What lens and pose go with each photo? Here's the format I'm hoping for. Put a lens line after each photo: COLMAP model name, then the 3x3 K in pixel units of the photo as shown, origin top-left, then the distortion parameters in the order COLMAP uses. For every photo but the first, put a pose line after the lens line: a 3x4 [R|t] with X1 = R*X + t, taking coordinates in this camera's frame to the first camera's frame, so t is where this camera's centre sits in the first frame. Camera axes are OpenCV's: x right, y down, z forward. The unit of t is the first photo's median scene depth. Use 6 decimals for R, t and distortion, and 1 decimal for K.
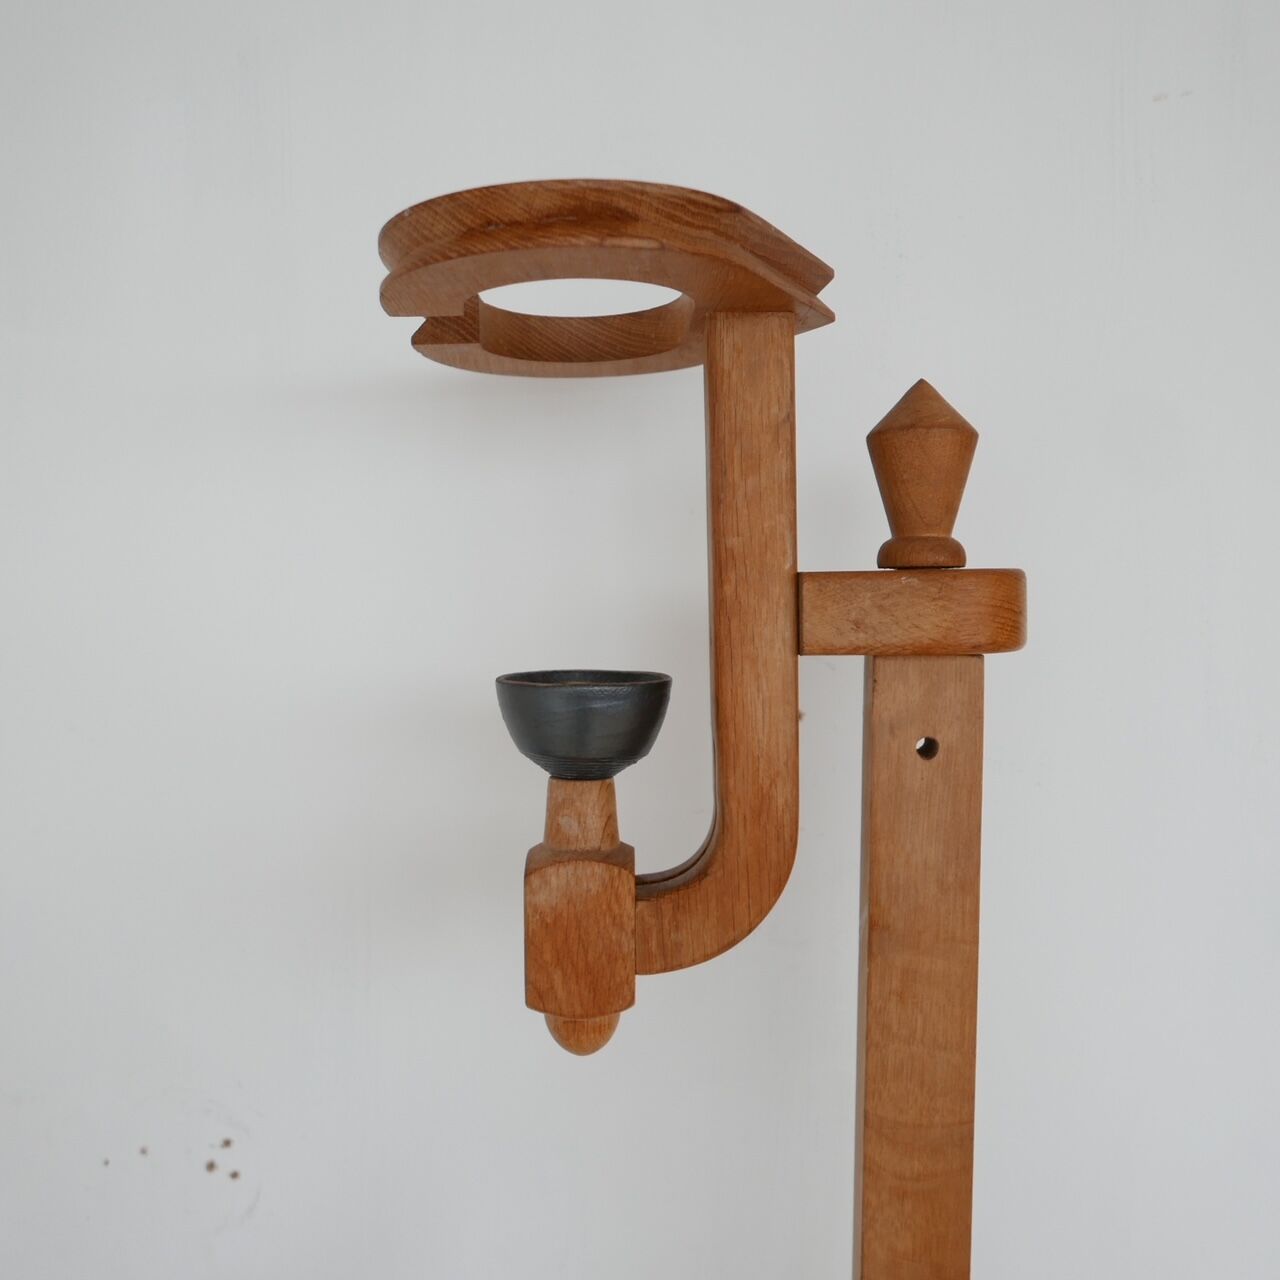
lens RADIAL K [[1213.4, 0, 640.0], [0, 1213.4, 640.0], [0, 0, 1]] dist [-0.041162, 0.025486]
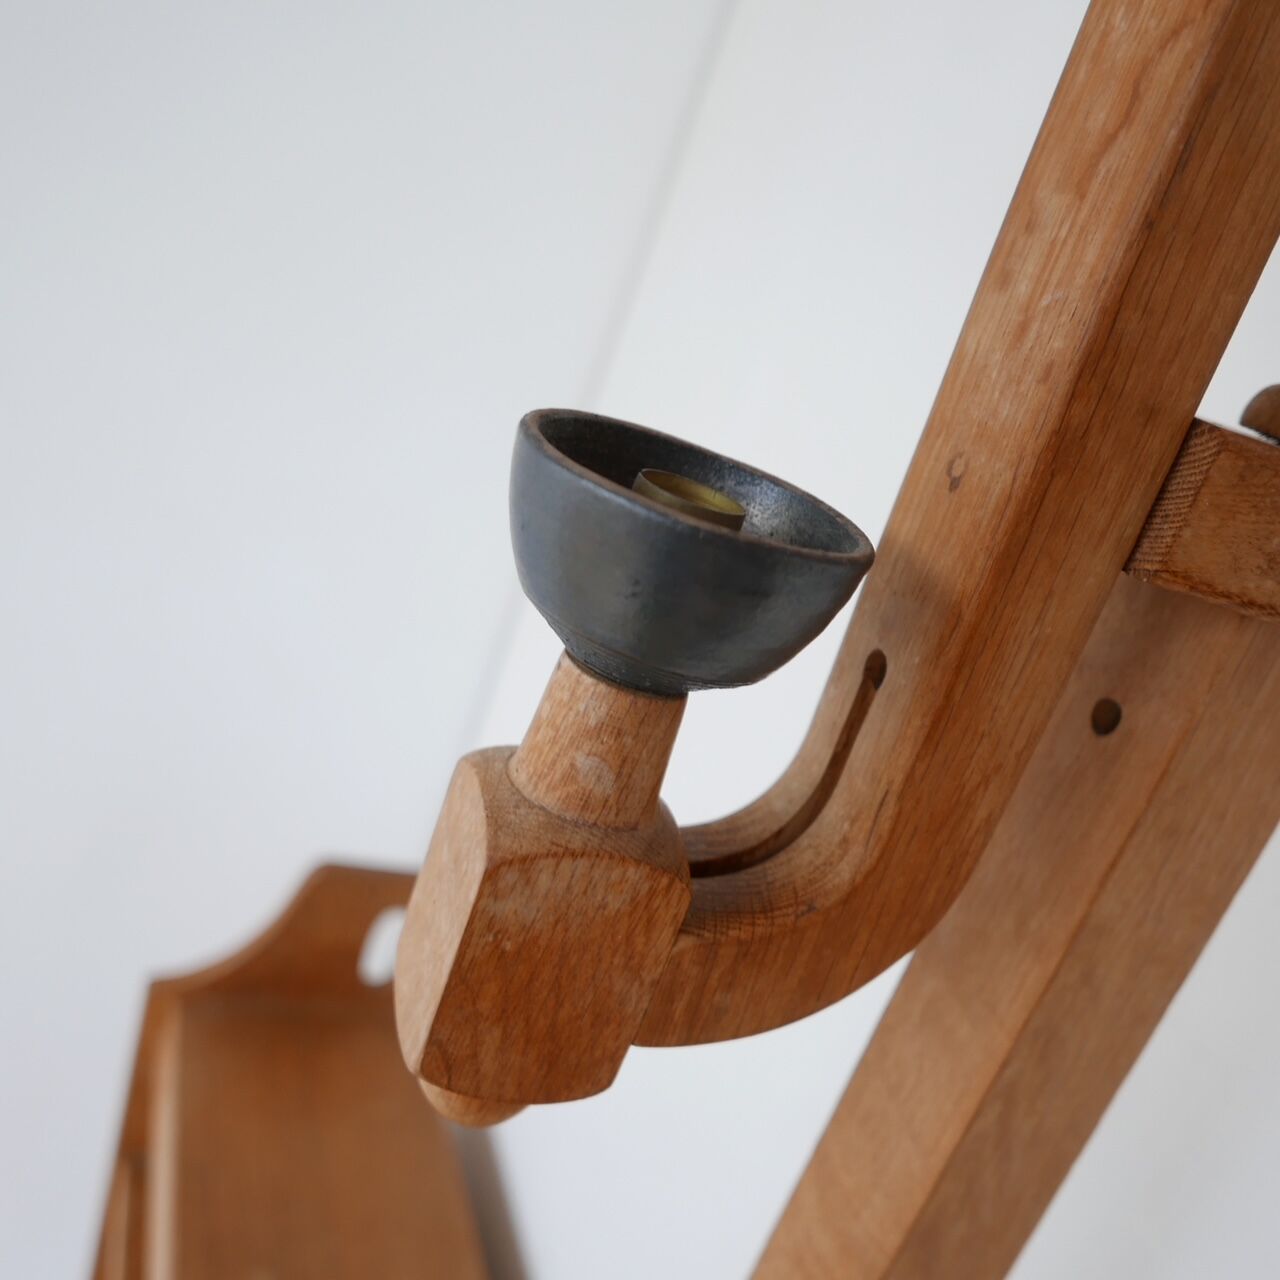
lens RADIAL K [[1213.4, 0, 640.0], [0, 1213.4, 640.0], [0, 0, 1]] dist [-0.041162, 0.025486]
pose [[0.905344, 0.214279, 0.366656, -0.234967], [-0.327470, 0.901965, 0.281465, -0.038161], [-0.270399, -0.374892, 0.886759, 0.593422]]
